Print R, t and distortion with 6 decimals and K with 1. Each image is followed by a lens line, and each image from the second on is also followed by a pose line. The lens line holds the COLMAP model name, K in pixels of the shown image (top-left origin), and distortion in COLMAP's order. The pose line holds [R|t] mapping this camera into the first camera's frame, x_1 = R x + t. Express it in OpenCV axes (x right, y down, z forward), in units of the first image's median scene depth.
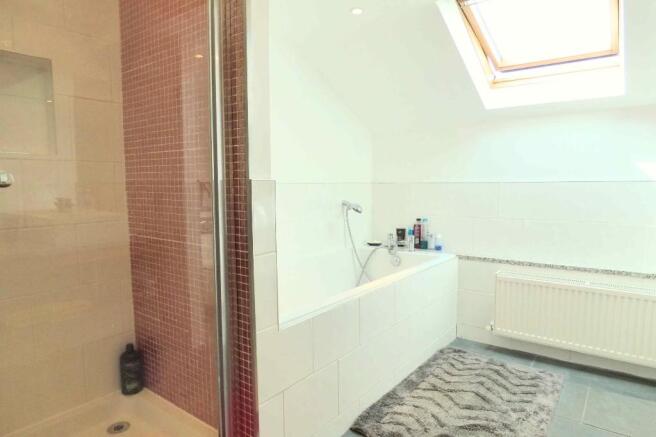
lens RADIAL K [[396.8, 0, 333.2], [0, 396.8, 220.3], [0, 0, 1]] dist [-0.009922, 0.003052]
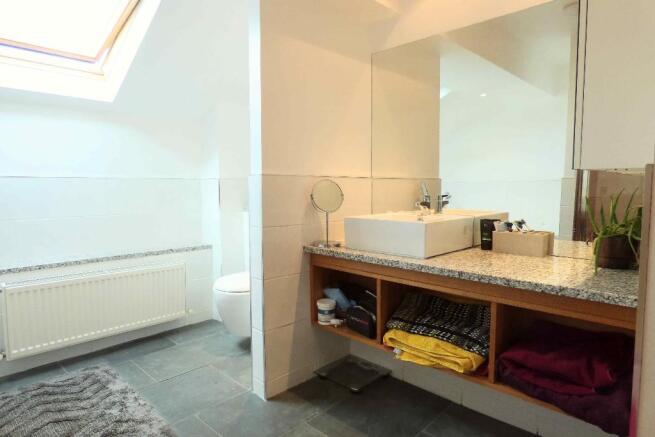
lens RADIAL K [[396.2, 0, 332.9], [0, 396.2, 216.0], [0, 0, 1]] dist [-0.009922, 0.003052]
pose [[0.122911, -0.078637, 0.989297, -0.344380], [0.078970, 0.994470, 0.069237, -0.017980], [-0.989271, 0.069615, 0.128442, 0.236145]]
